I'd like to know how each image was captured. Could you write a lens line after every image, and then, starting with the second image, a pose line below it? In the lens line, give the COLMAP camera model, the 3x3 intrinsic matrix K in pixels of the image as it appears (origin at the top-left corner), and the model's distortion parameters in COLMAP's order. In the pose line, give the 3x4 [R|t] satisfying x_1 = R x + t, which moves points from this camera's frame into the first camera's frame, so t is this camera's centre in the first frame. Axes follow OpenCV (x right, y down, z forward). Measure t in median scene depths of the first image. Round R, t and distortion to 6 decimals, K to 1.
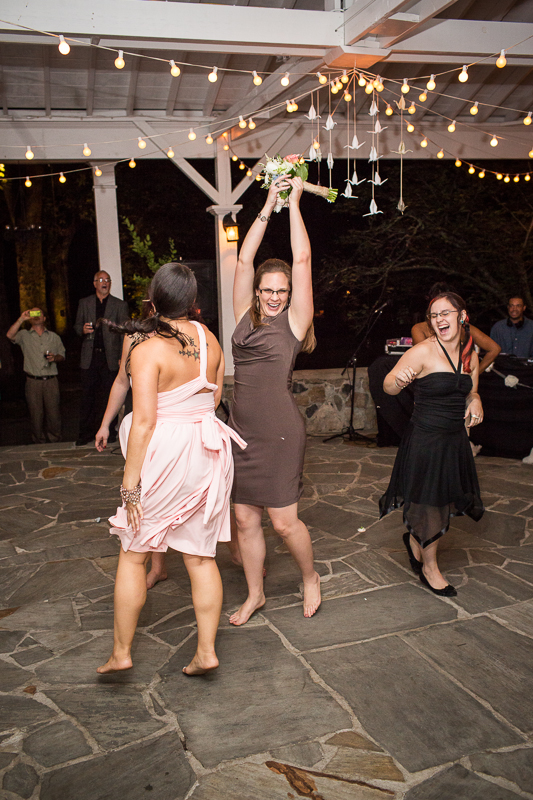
lens RADIAL K [[776.6, 0, 262.9], [0, 776.6, 400.0], [0, 0, 1]] dist [0.010952, 0.000000]
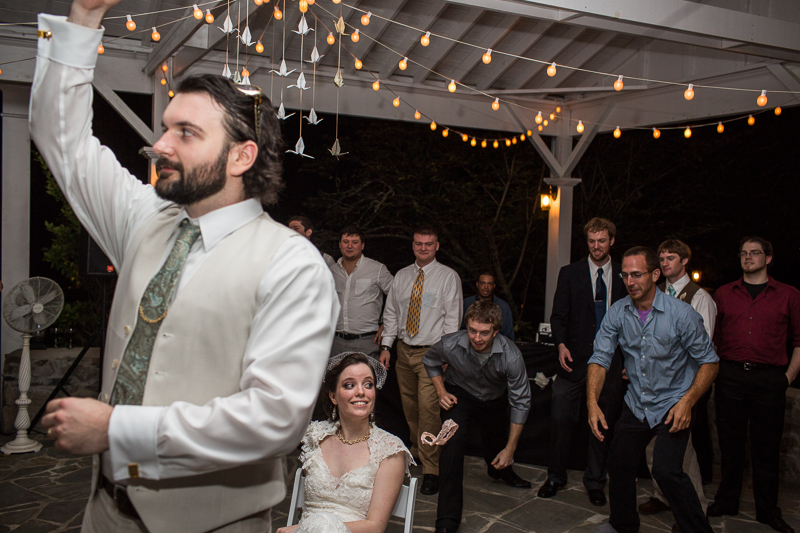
lens RADIAL K [[776.6, 0, 398.1], [0, 776.6, 262.8], [0, 0, 1]] dist [0.010952, 0.000000]
pose [[0.980732, 0.055579, 0.187285, 0.072199], [-0.030031, 0.990173, -0.136582, -0.020047], [-0.193036, 0.128326, 0.972764, 0.168978]]
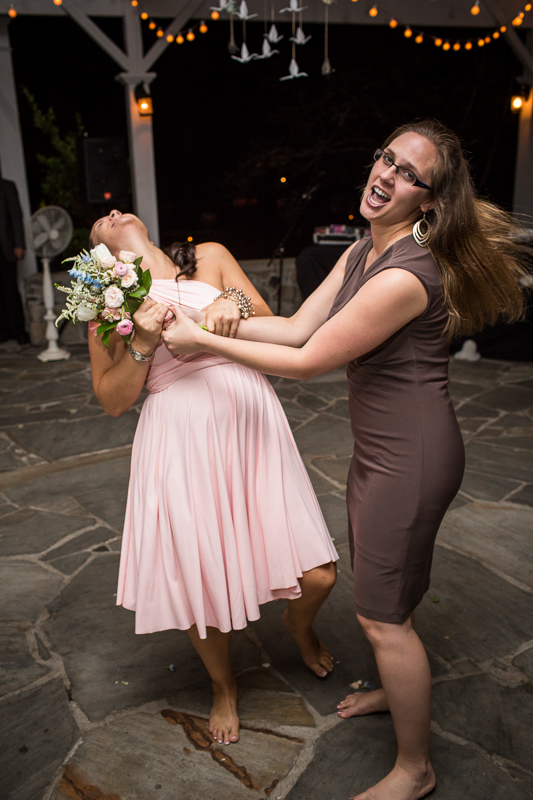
lens RADIAL K [[776.6, 0, 266.6], [0, 776.6, 402.2], [0, 0, 1]] dist [0.010952, 0.000000]
pose [[0.996371, -0.018128, 0.083166, 0.024926], [0.006309, 0.990099, 0.140228, -0.002374], [-0.084885, -0.139195, 0.986620, 0.074274]]
